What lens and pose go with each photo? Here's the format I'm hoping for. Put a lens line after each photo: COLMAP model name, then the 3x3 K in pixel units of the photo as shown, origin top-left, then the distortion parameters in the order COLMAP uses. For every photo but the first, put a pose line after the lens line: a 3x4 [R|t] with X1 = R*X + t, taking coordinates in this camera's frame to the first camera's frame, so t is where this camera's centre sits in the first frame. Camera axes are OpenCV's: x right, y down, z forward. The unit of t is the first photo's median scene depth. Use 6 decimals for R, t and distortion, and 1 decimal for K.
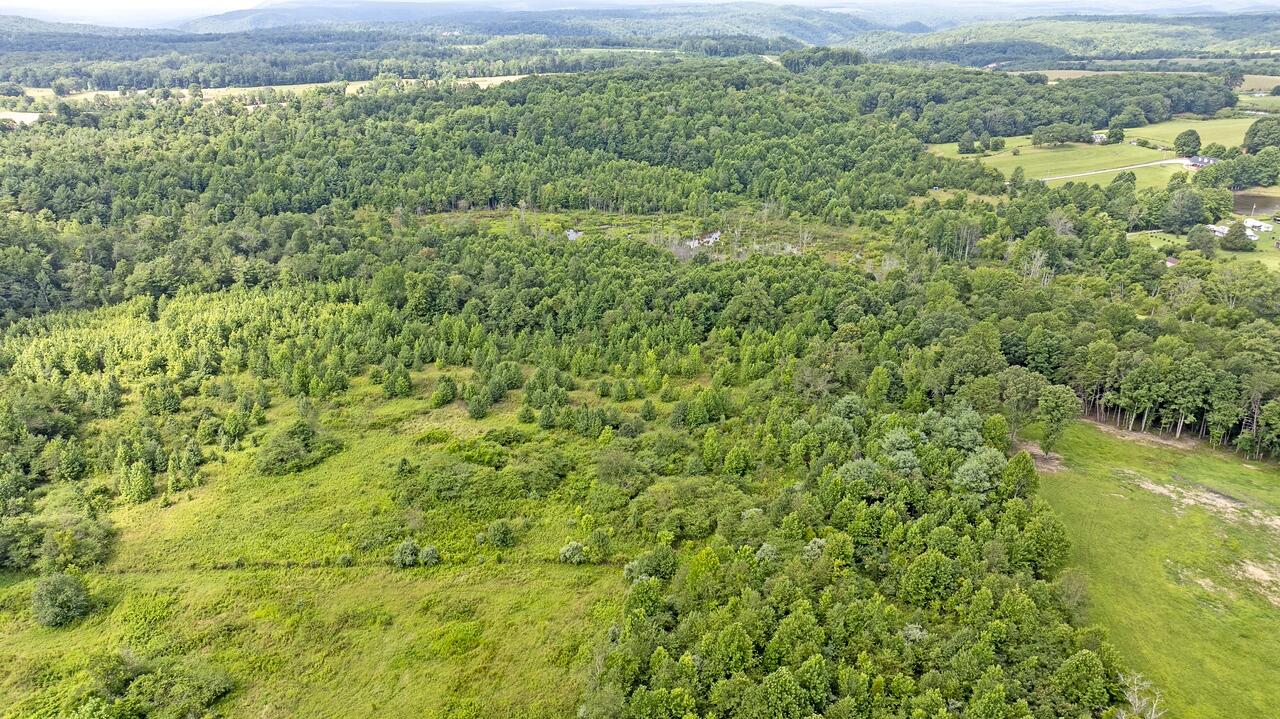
lens RADIAL K [[891.4, 0, 638.5], [0, 891.4, 363.2], [0, 0, 1]] dist [-0.045225, 0.048133]
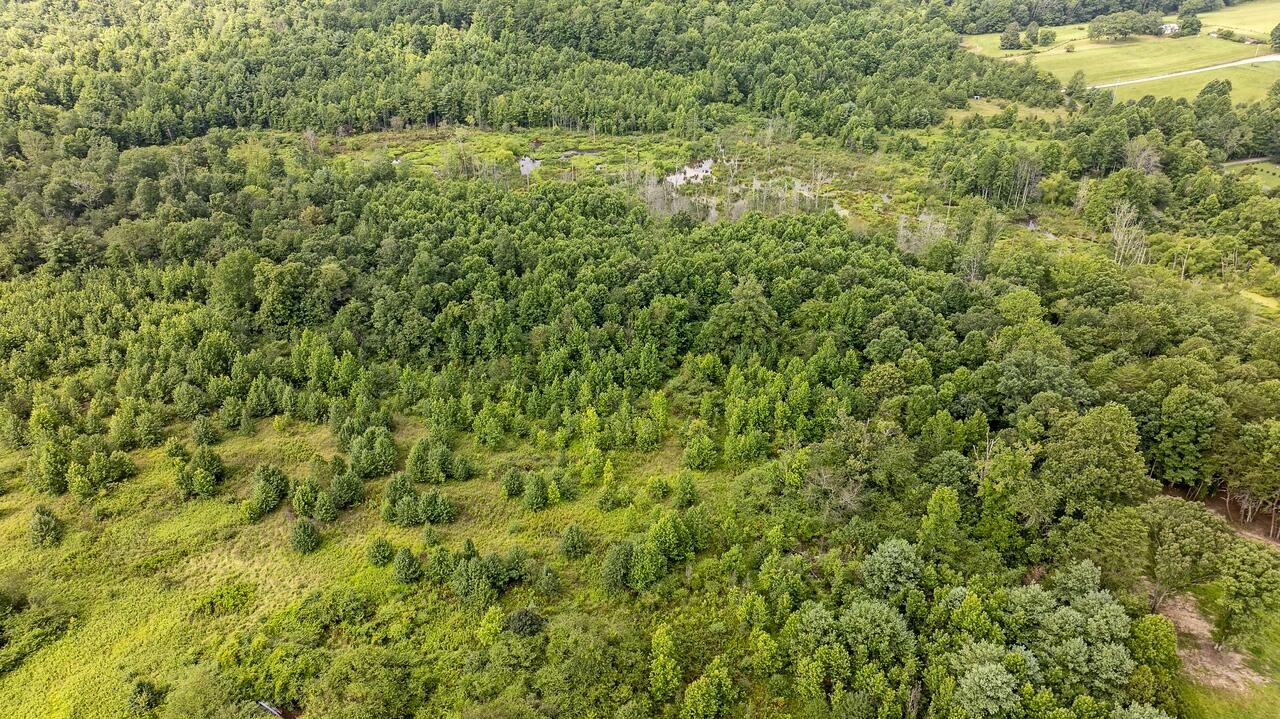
lens RADIAL K [[891.4, 0, 638.8], [0, 891.4, 355.4], [0, 0, 1]] dist [-0.045225, 0.048133]
pose [[0.999998, 0.001146, -0.001844, 0.032527], [-0.000907, 0.992193, 0.124706, -0.087055], [0.001972, -0.124704, 0.992192, 0.216896]]
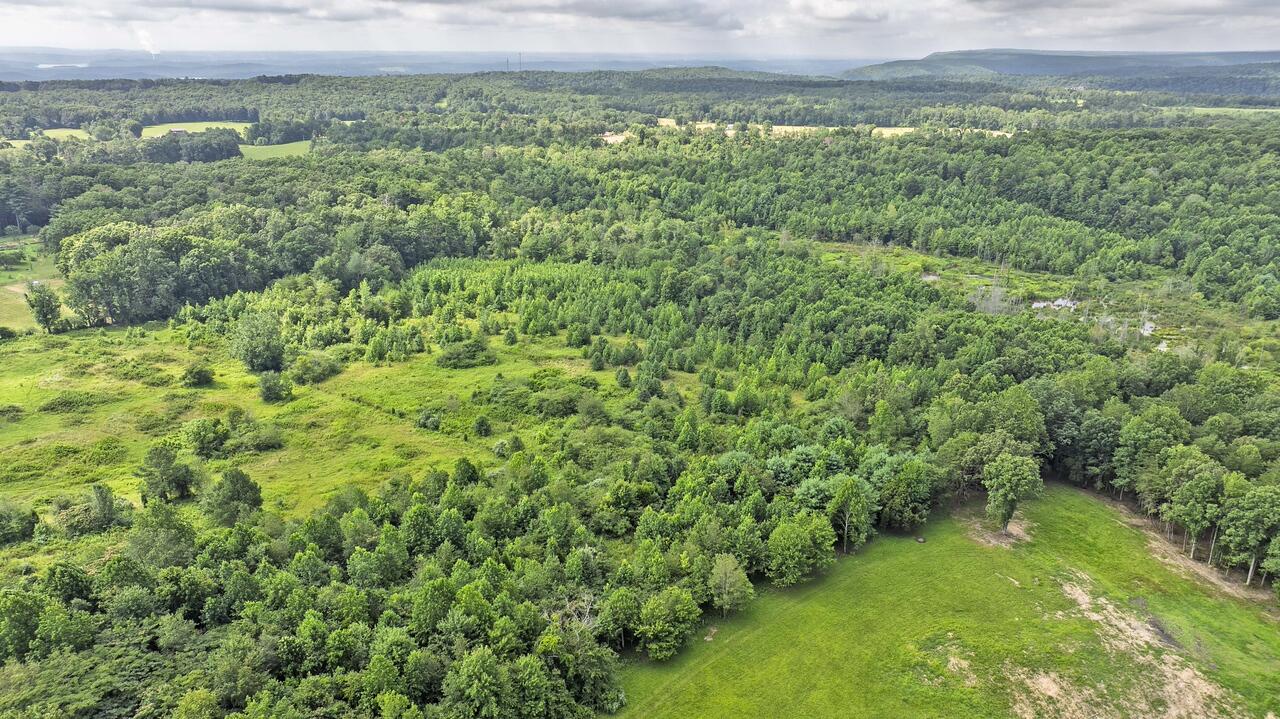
lens RADIAL K [[891.4, 0, 644.8], [0, 891.4, 362.8], [0, 0, 1]] dist [-0.045225, 0.048133]
pose [[0.771856, 0.208427, -0.600664, 0.356352], [-0.239483, 0.970467, 0.029010, -0.001344], [0.588971, 0.121457, 0.798975, 0.011971]]
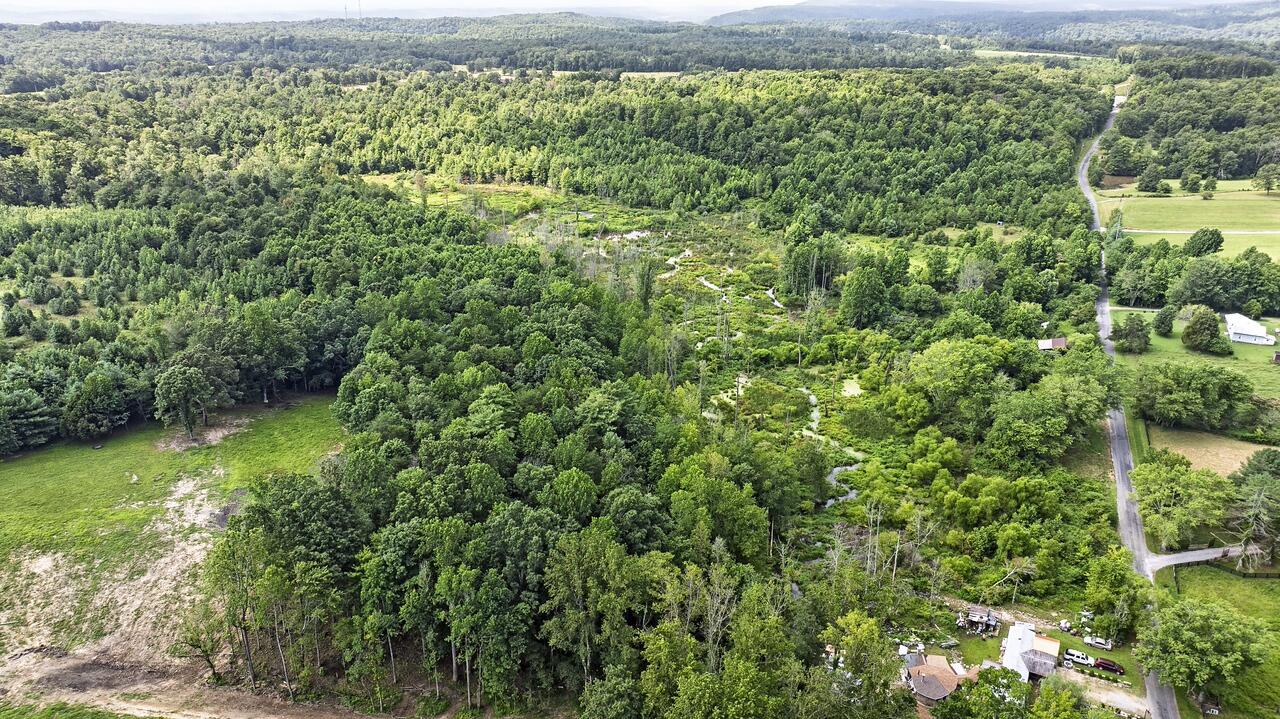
lens RADIAL K [[891.4, 0, 638.6], [0, 891.4, 361.2], [0, 0, 1]] dist [-0.045225, 0.048133]
pose [[0.829569, 0.209626, -0.517564, 0.715899], [-0.209987, 0.975940, 0.058705, -0.074759], [0.517418, 0.059982, 0.853628, 0.207415]]
